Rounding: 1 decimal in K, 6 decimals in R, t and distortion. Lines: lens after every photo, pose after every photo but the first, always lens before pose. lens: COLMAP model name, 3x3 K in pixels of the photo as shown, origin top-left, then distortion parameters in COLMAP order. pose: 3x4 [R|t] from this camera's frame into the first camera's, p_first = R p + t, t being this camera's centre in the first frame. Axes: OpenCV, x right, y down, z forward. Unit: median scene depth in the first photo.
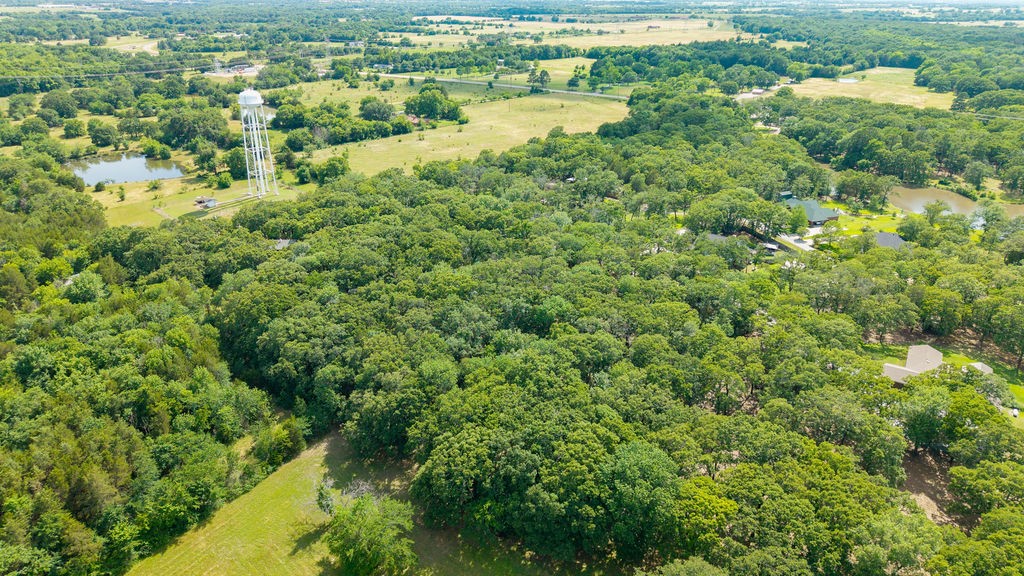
lens RADIAL K [[677.6, 0, 512.0], [0, 677.6, 288.0], [0, 0, 1]] dist [0.048350, -0.068208]
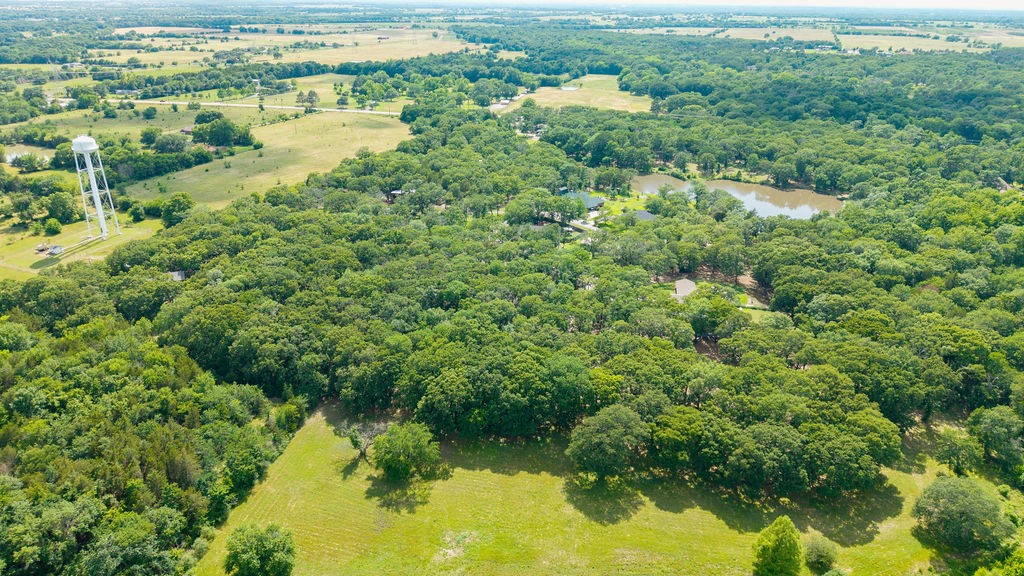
lens RADIAL K [[684.5, 0, 512.0], [0, 684.5, 288.0], [0, 0, 1]] dist [0.003955, 0.001091]
pose [[0.925392, -0.142829, 0.351069, -0.121864], [0.145226, 0.989203, 0.019644, 0.006576], [-0.350084, 0.032806, 0.936144, -0.126199]]
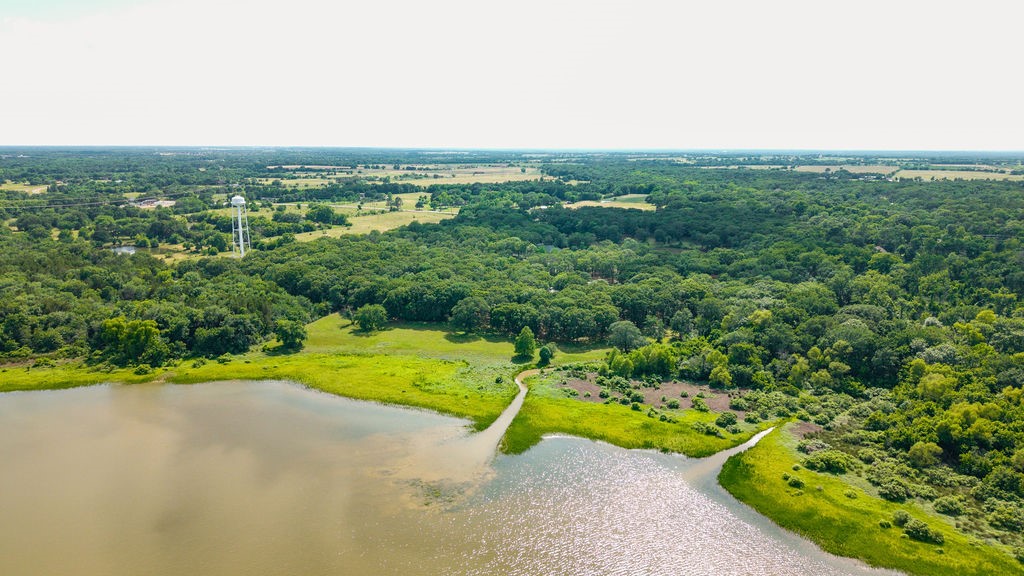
lens RADIAL K [[677.6, 0, 512.0], [0, 677.6, 288.0], [0, 0, 1]] dist [0.048350, -0.068208]
pose [[0.973291, -0.048171, 0.224462, -0.070243], [0.092649, 0.976999, -0.192066, 0.229278], [-0.210047, 0.207732, 0.955368, -0.516946]]
